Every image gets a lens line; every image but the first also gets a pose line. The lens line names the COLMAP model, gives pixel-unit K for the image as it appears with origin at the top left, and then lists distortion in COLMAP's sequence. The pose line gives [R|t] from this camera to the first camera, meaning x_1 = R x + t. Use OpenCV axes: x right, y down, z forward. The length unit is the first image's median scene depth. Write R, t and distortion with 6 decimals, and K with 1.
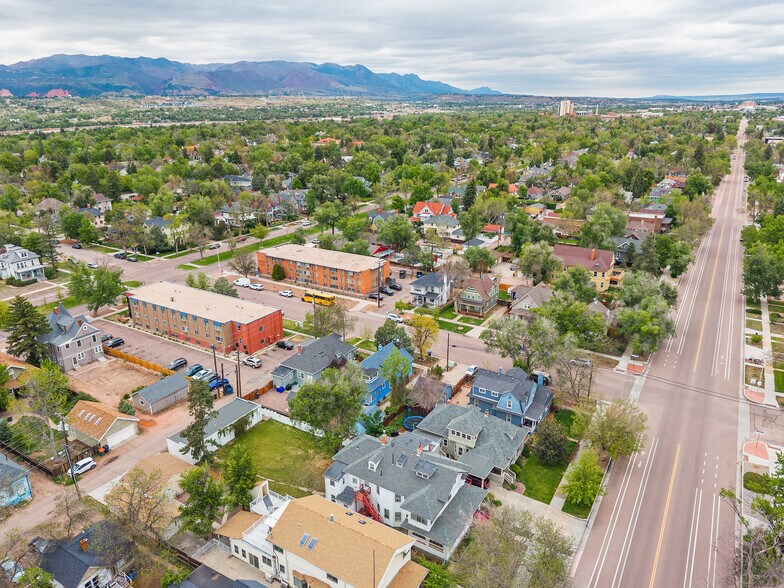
lens RADIAL K [[542.2, 0, 392.3], [0, 542.2, 294.2], [0, 0, 1]] dist [0.018198, -0.018776]
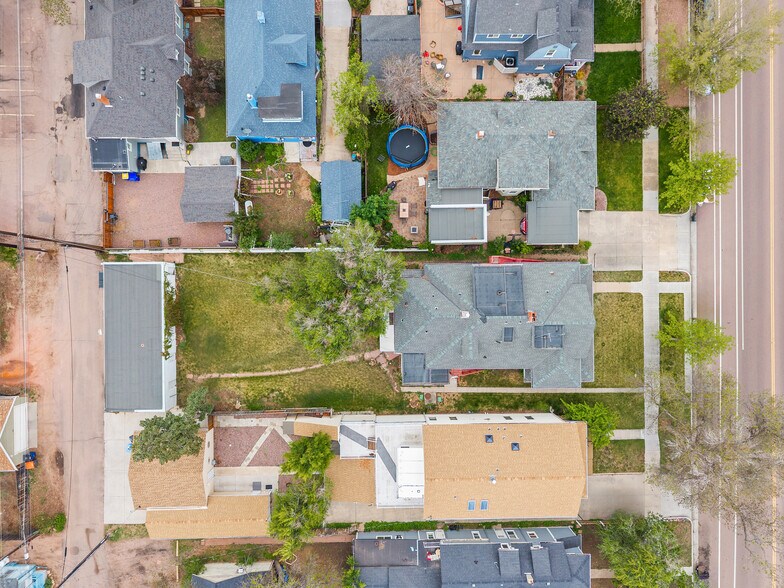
lens RADIAL K [[538.2, 0, 392.0], [0, 538.2, 294.0], [0, 0, 1]] dist [0.020255, -0.019807]
pose [[0.845737, -0.533258, 0.019088, -0.046783], [0.148803, 0.270050, 0.951278, -0.191961], [-0.512432, -0.801691, 0.307742, 0.458506]]
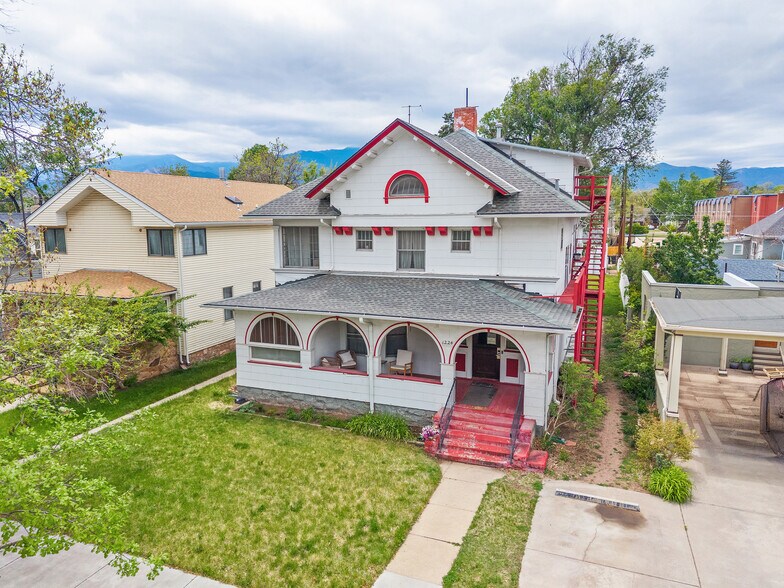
lens RADIAL K [[538.2, 0, 392.0], [0, 538.2, 294.0], [0, 0, 1]] dist [0.020255, -0.019807]
pose [[0.171966, 0.151746, -0.973345, 0.177716], [-0.315474, 0.944511, 0.091514, 0.183690], [0.933222, 0.291327, 0.210296, 0.468449]]
